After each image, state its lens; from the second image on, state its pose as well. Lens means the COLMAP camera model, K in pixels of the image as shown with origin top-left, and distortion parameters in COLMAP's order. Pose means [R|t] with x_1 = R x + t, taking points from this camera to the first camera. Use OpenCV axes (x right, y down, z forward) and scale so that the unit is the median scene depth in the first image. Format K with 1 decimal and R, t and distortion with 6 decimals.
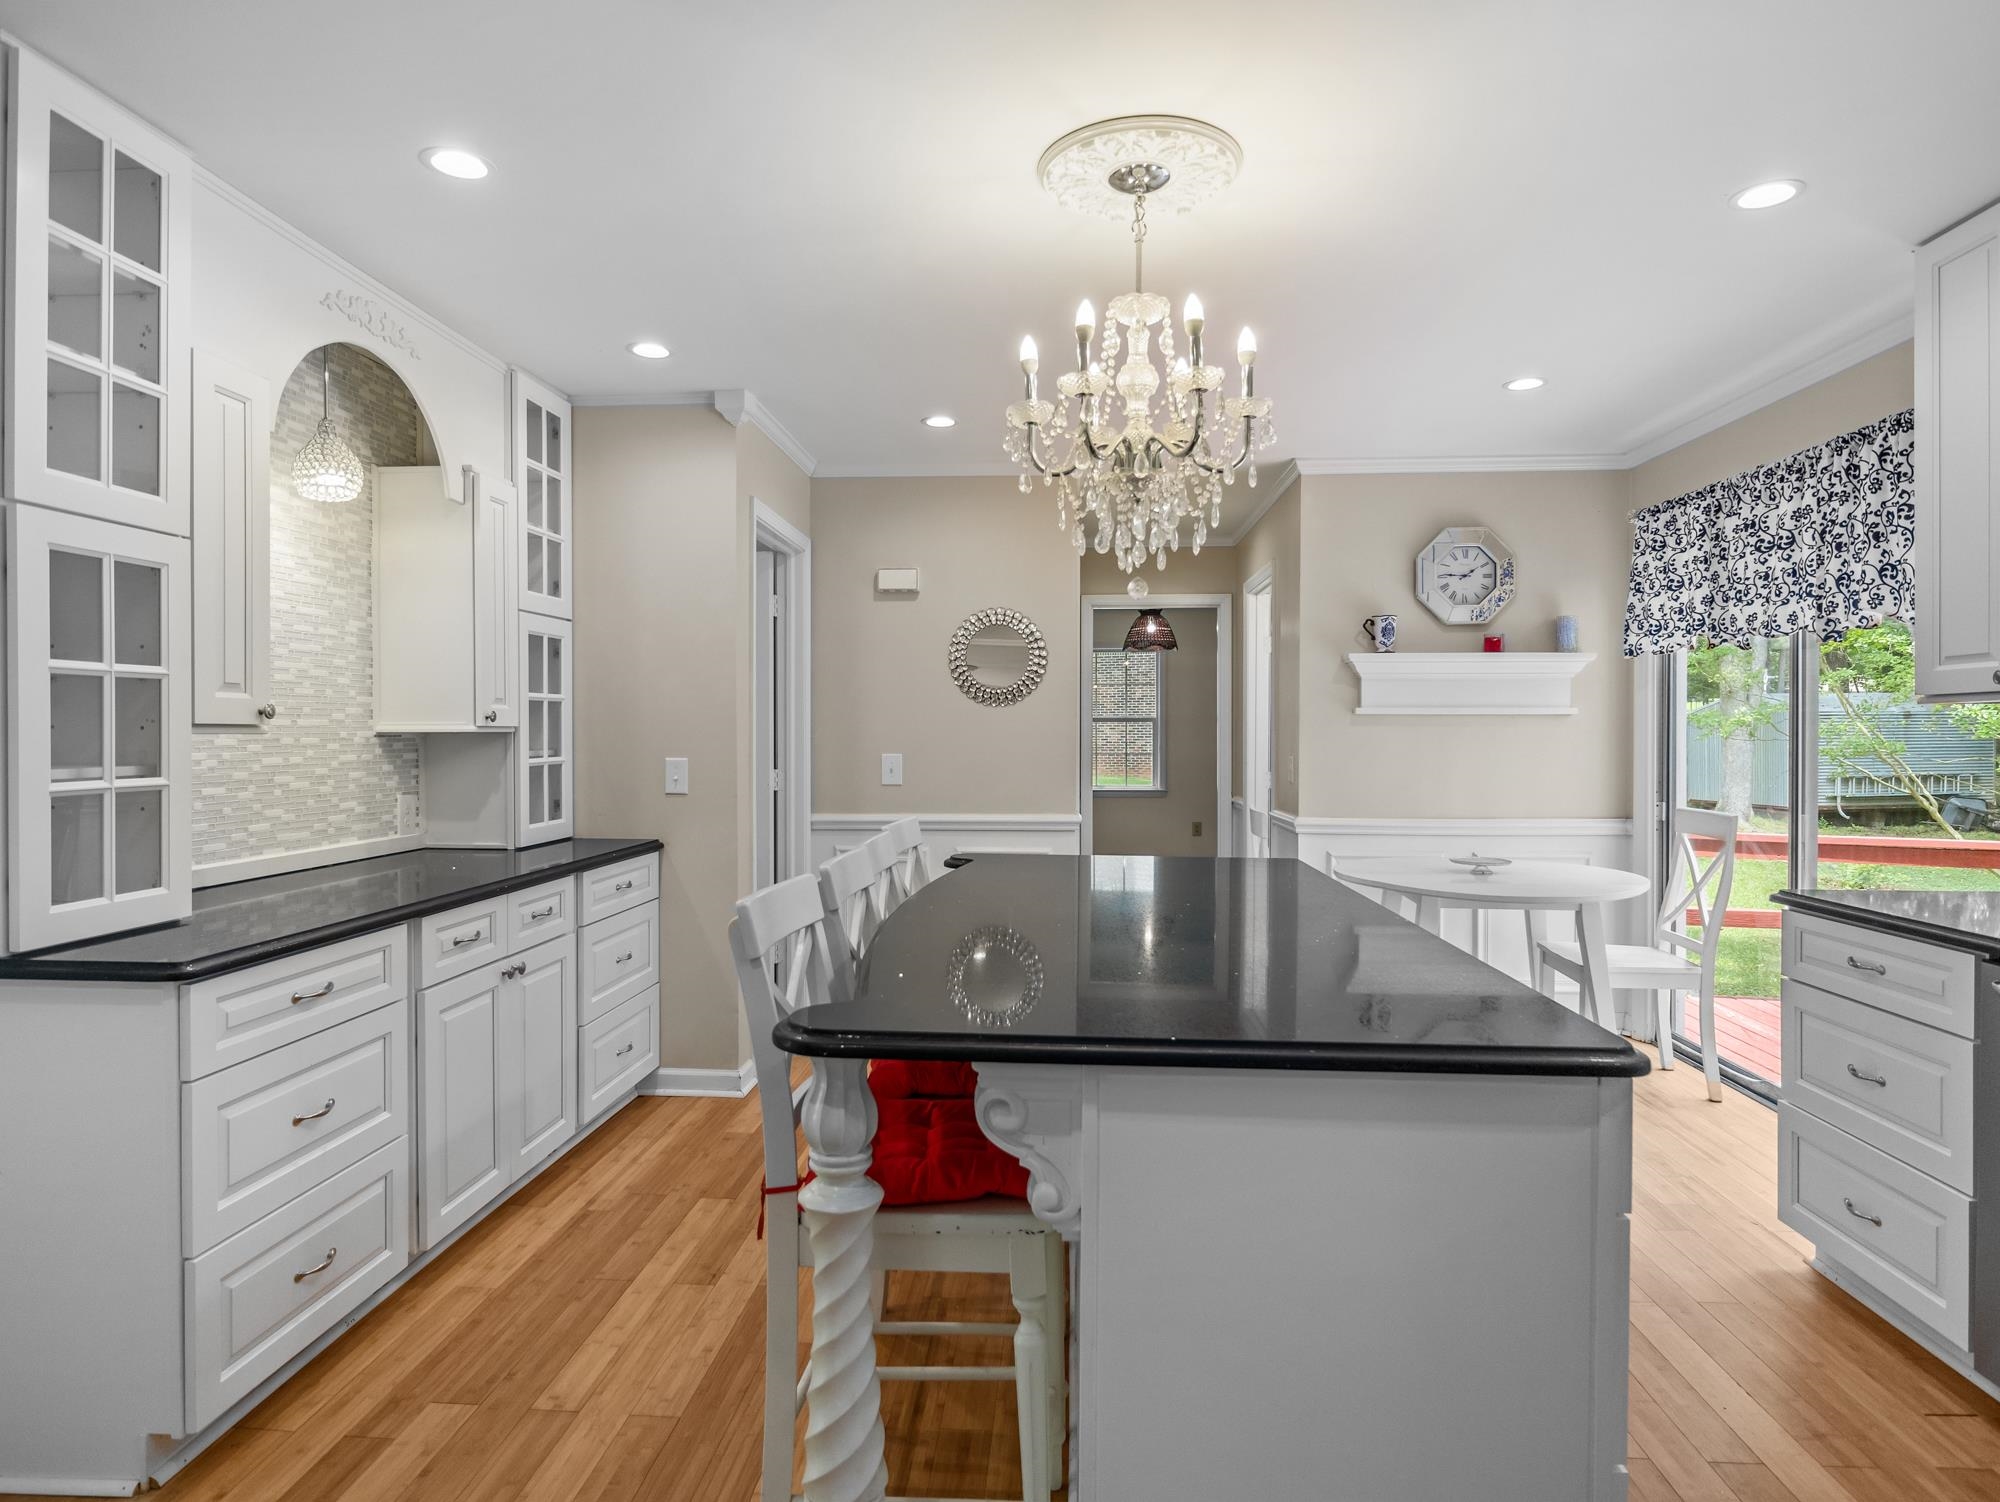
lens RADIAL K [[1143.1, 0, 993.3], [0, 1143.1, 736.1], [0, 0, 1]] dist [-0.005825, -0.000555]
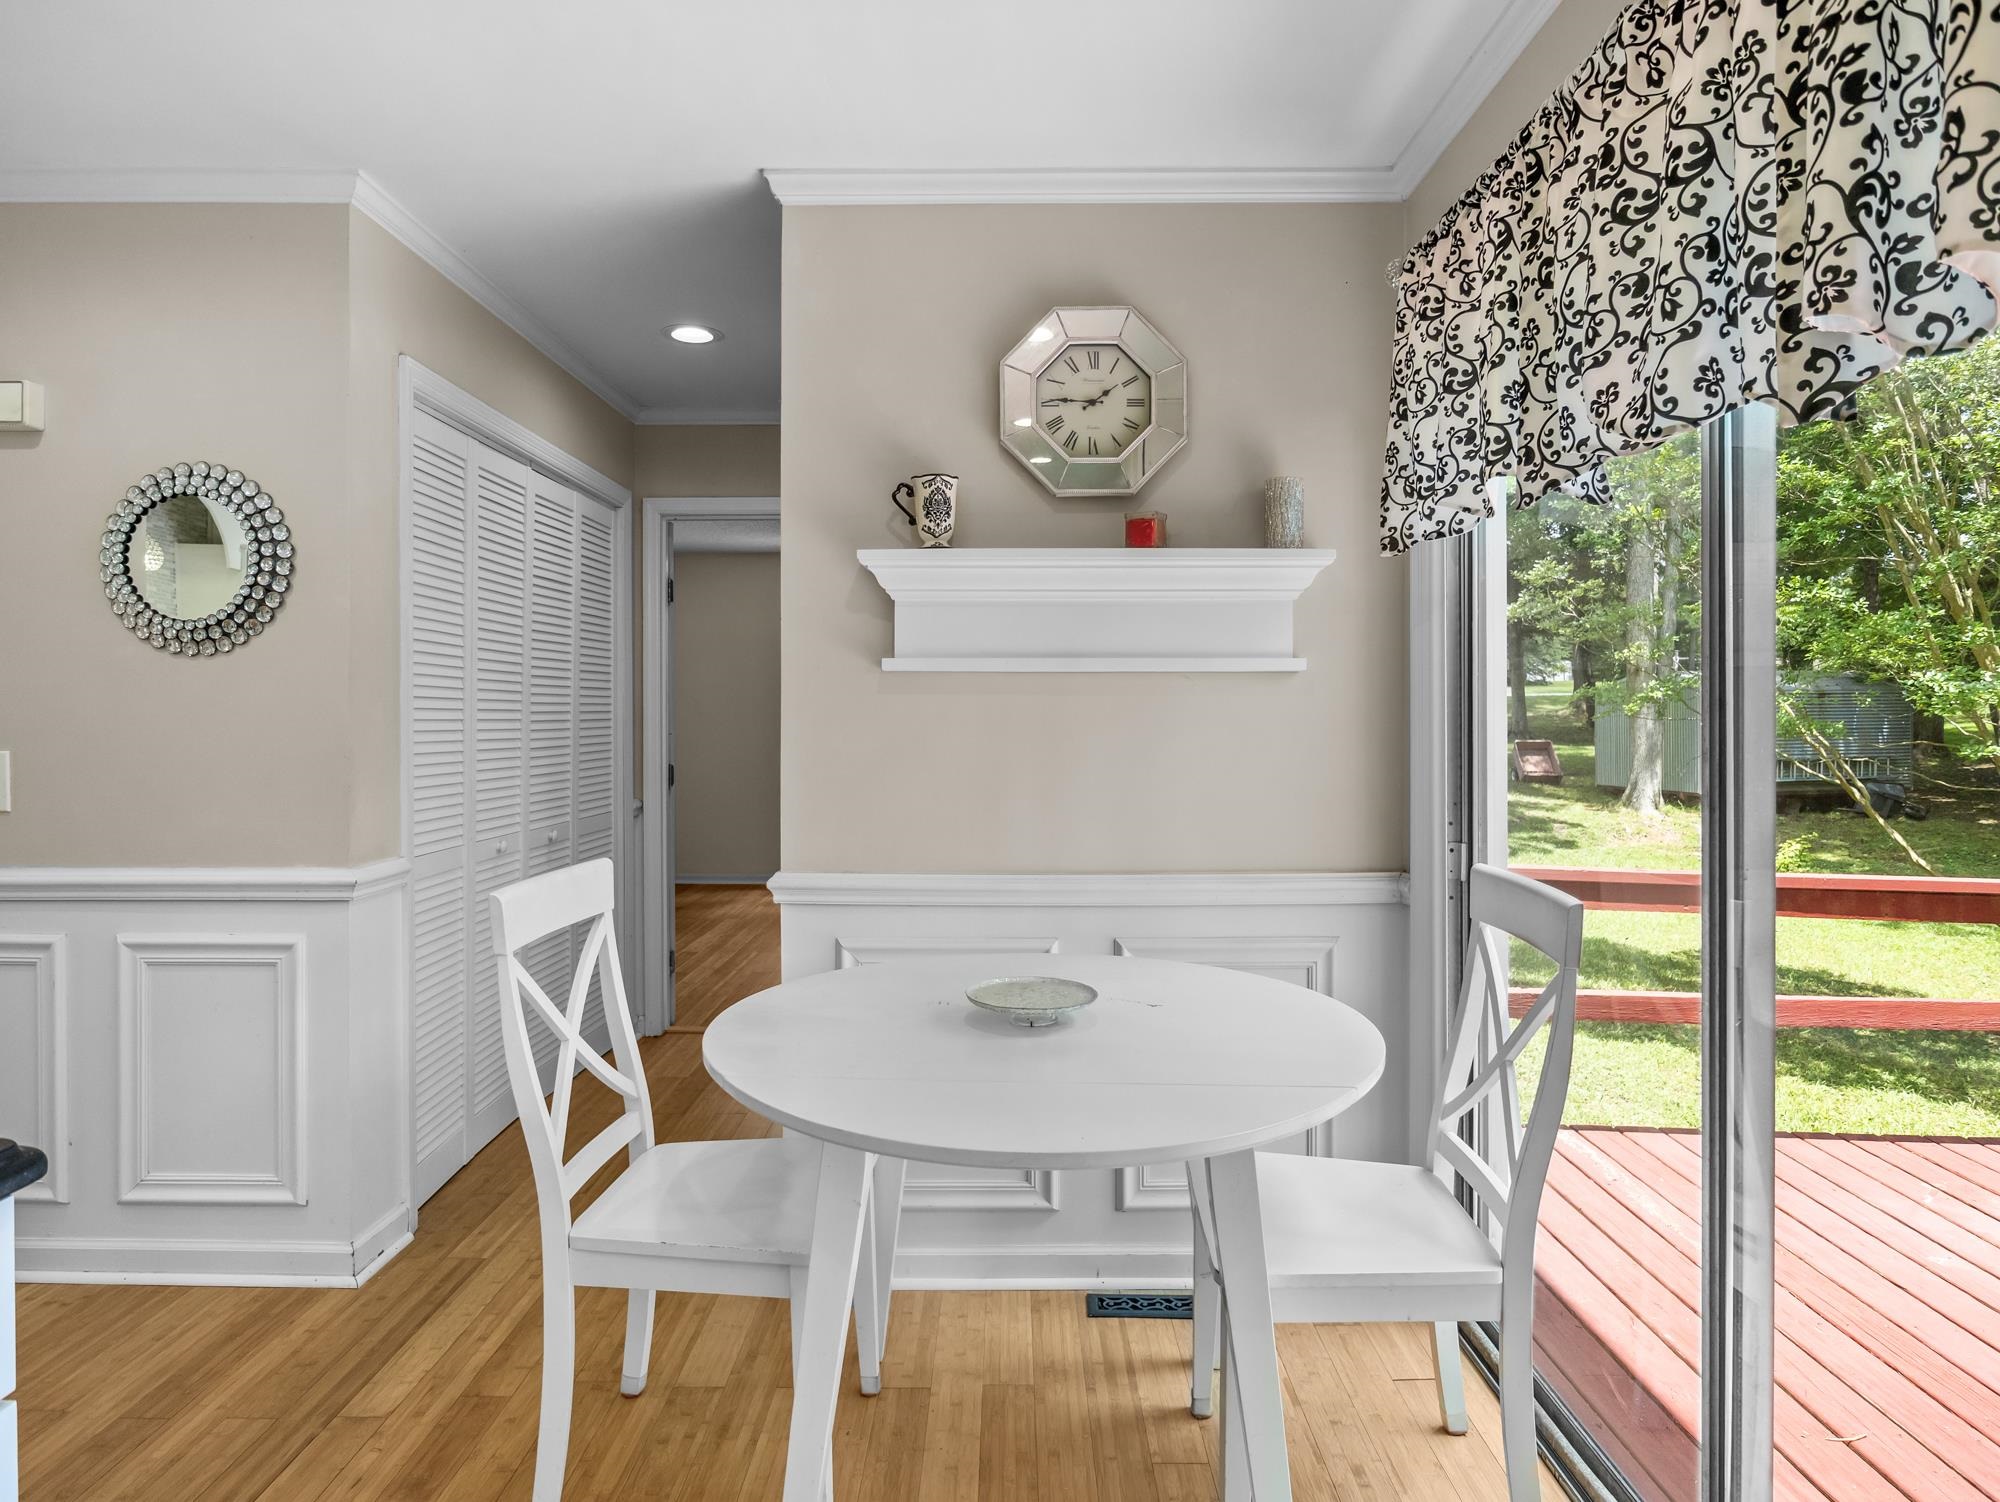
lens RADIAL K [[1171.6, 0, 994.1], [0, 1171.6, 707.6], [0, 0, 1]] dist [-0.000300, -0.001843]
pose [[0.997673, -0.003040, 0.068106, 0.424327], [0.003657, 0.999953, -0.008946, 0.002317], [-0.068076, 0.009174, 0.997638, 0.609654]]
